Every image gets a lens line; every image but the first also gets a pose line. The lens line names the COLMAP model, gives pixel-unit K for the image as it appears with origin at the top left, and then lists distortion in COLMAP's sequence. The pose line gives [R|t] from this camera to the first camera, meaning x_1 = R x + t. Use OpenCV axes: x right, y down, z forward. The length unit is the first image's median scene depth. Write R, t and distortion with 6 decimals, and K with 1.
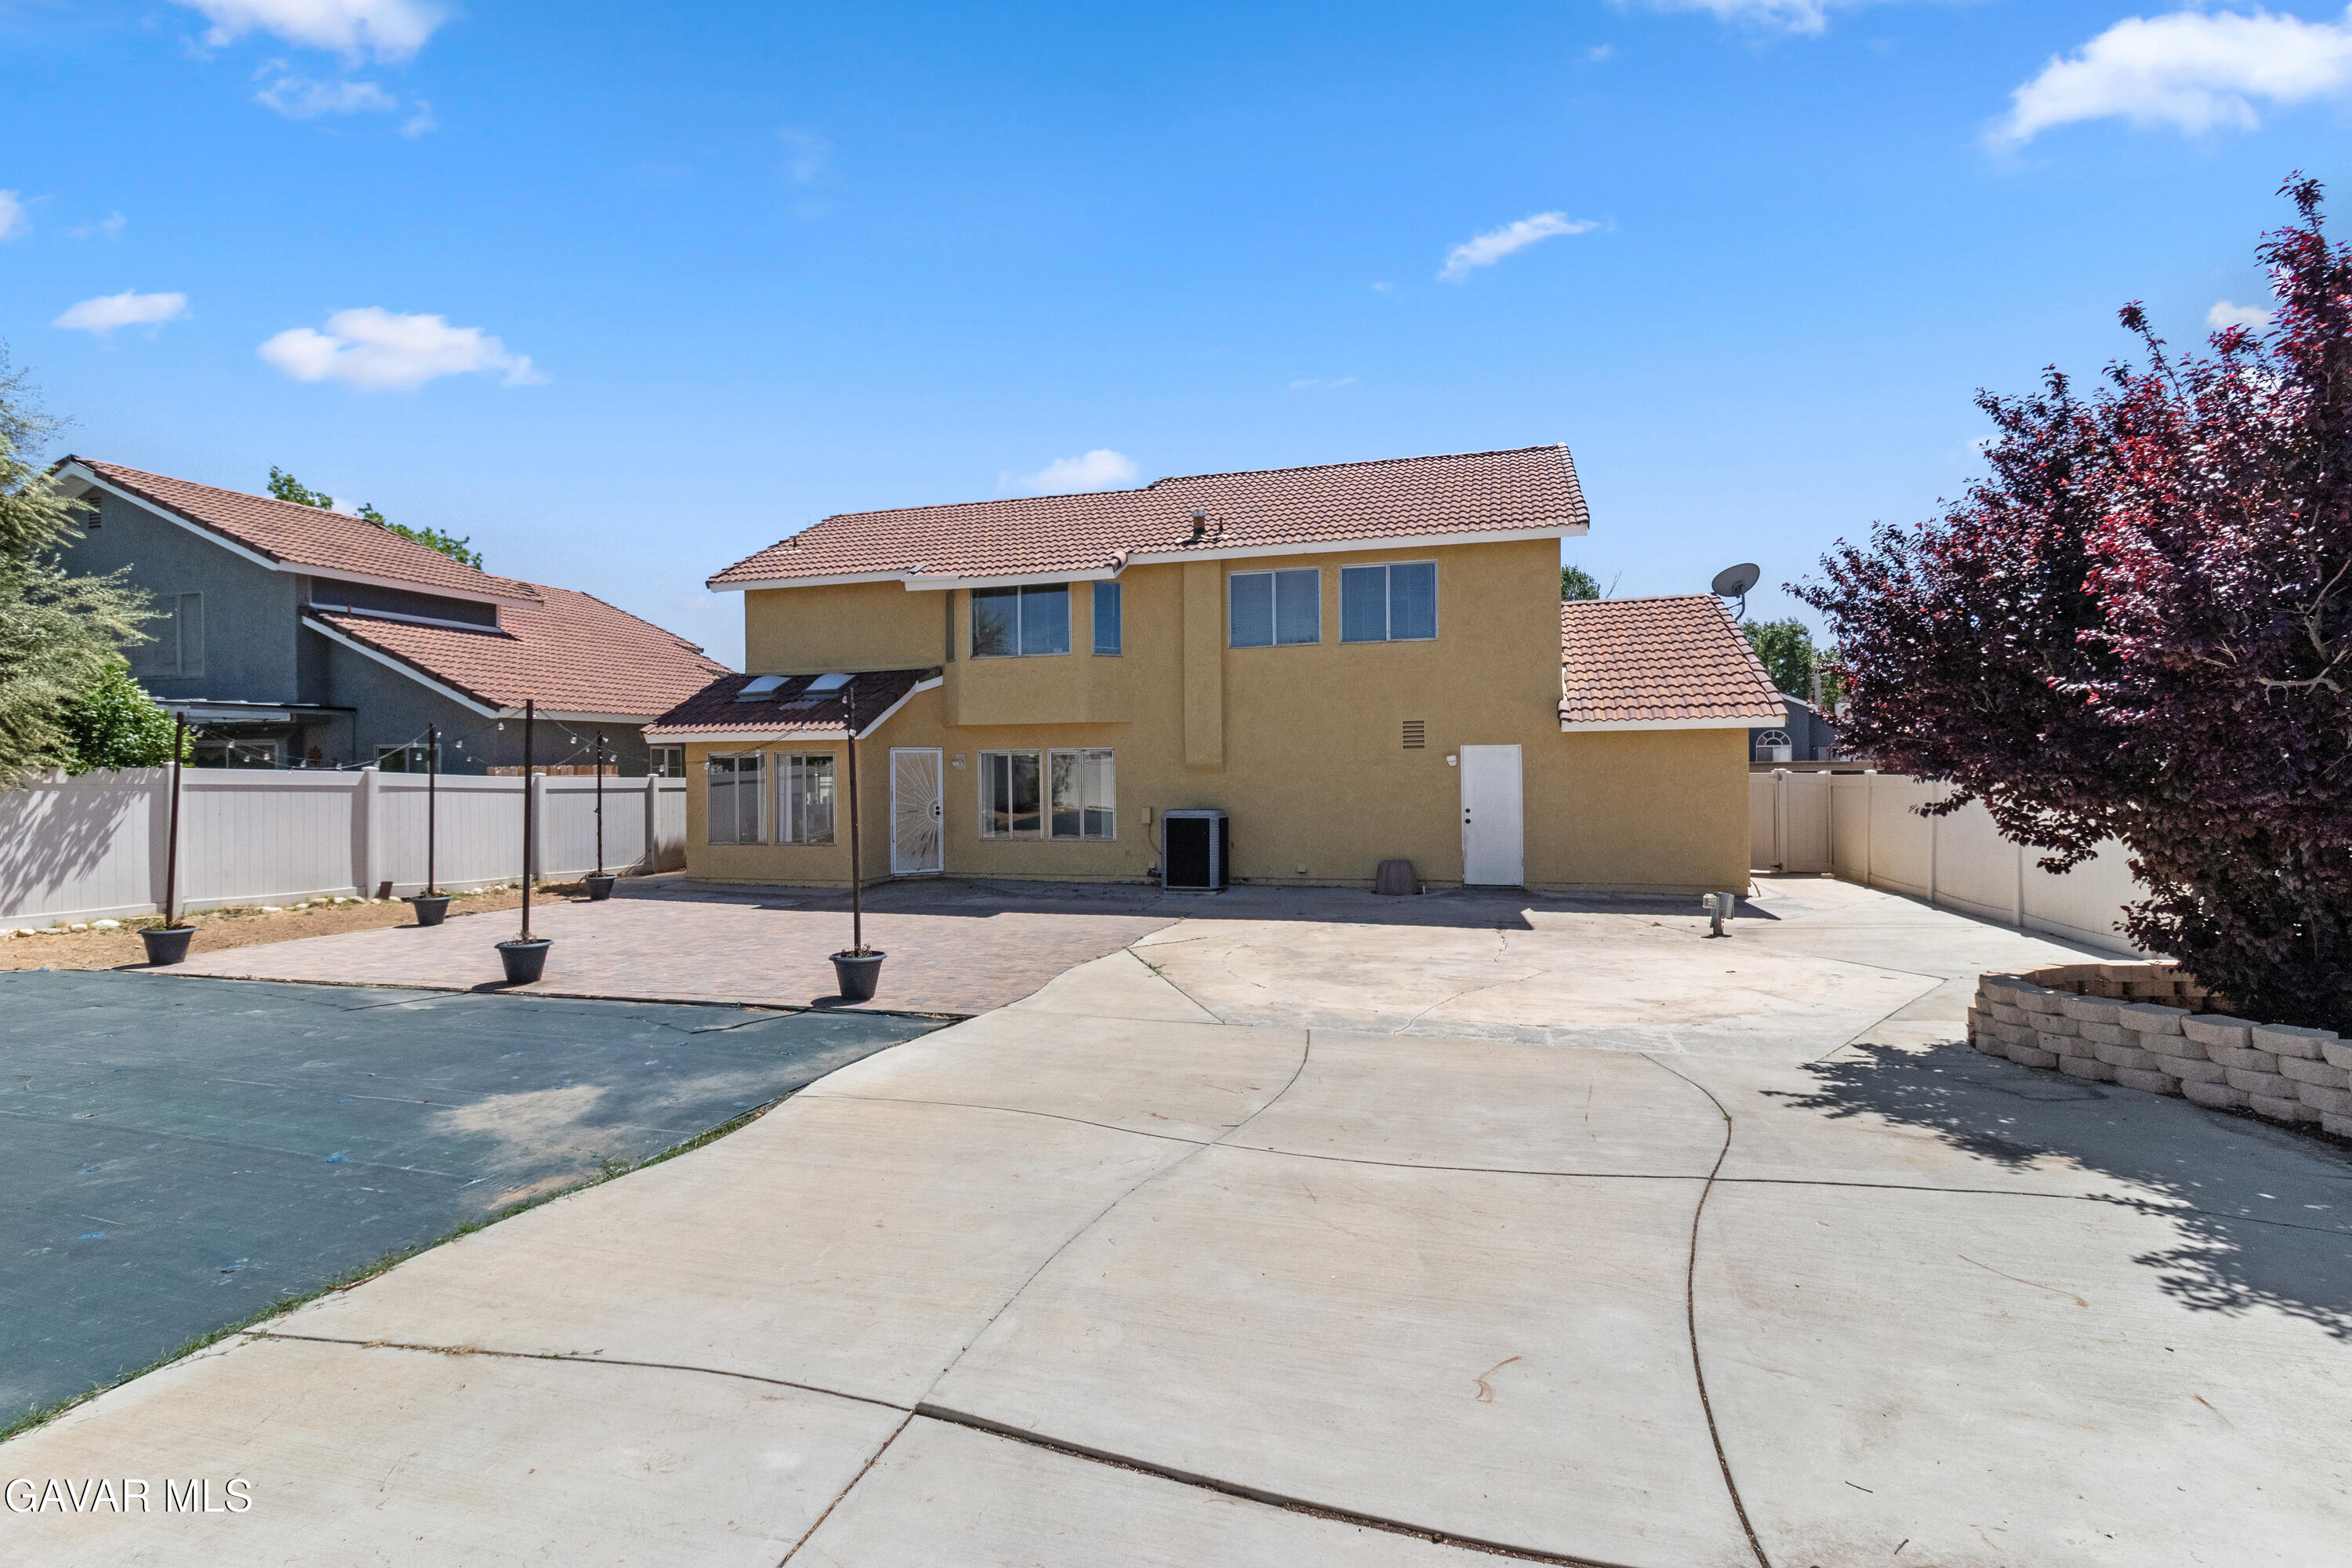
lens RADIAL K [[1100.7, 0, 1171.9], [0, 1100.7, 776.7], [0, 0, 1]] dist [-0.001660, 0.001037]
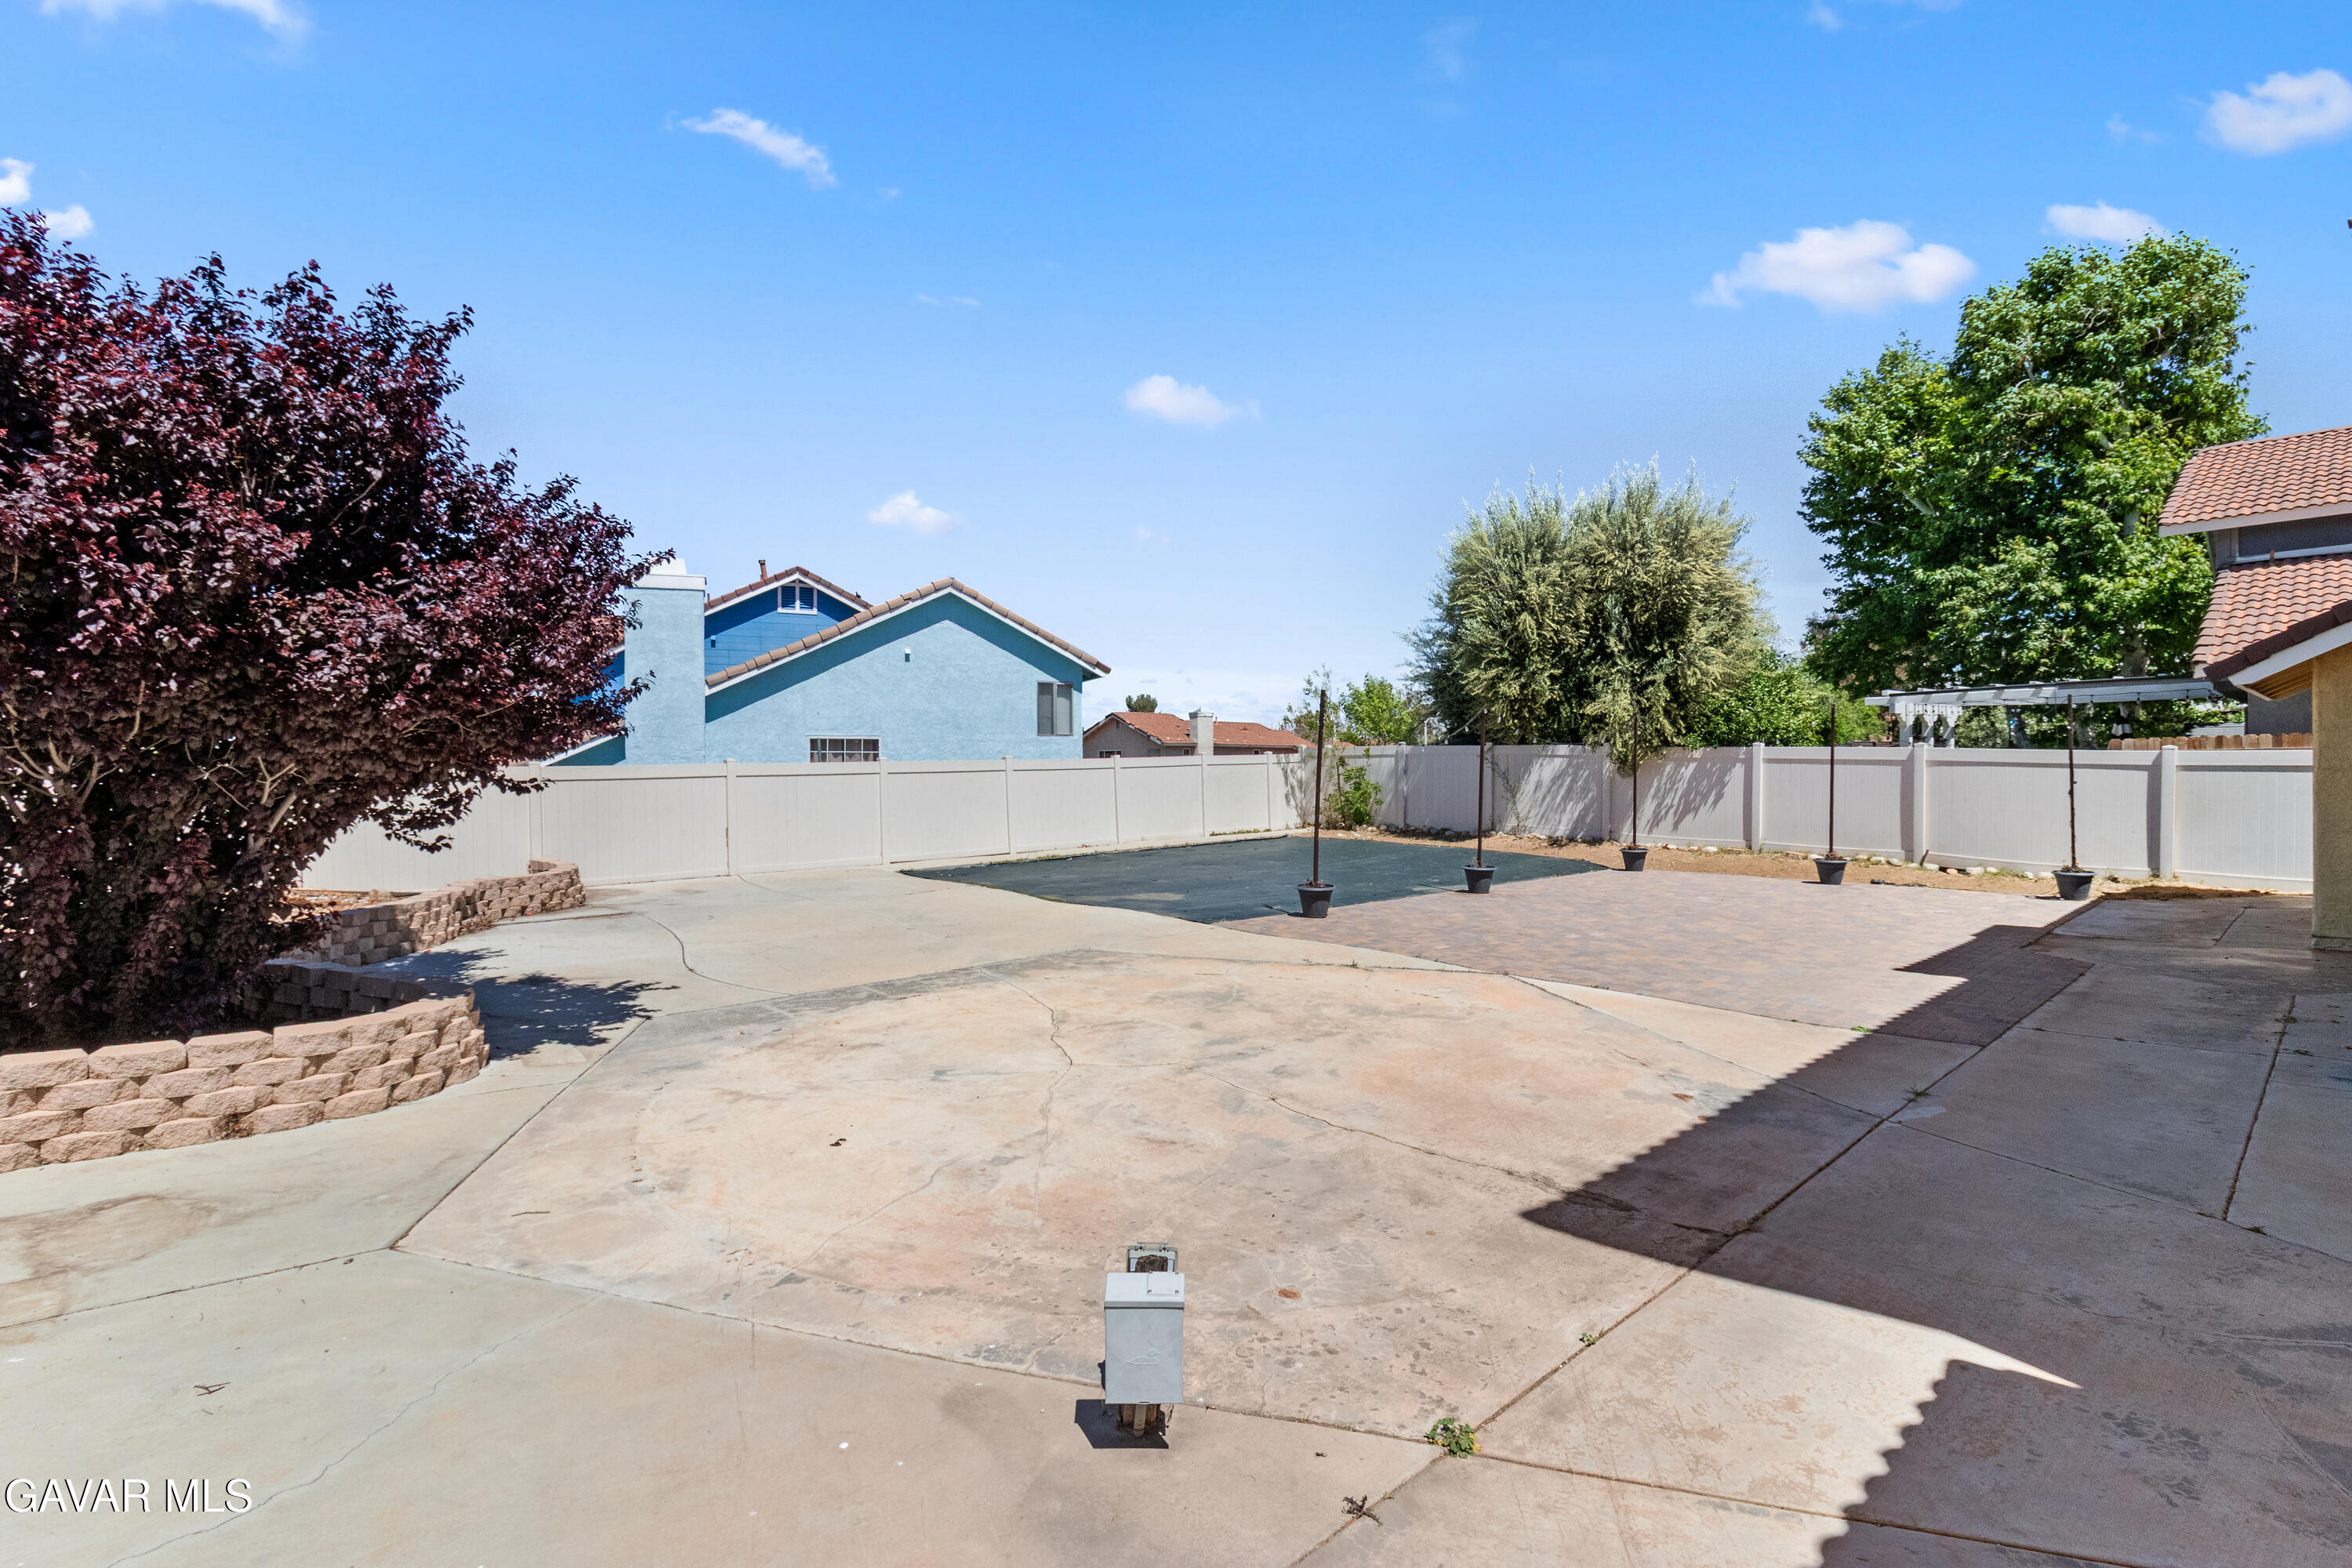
lens RADIAL K [[1100.7, 0, 1177.6], [0, 1100.7, 774.2], [0, 0, 1]] dist [-0.001660, 0.001037]
pose [[-0.512129, 0.007877, -0.858873, 0.620355], [-0.002673, 0.999938, 0.010764, 0.013289], [0.858905, 0.007808, -0.512076, 0.996745]]
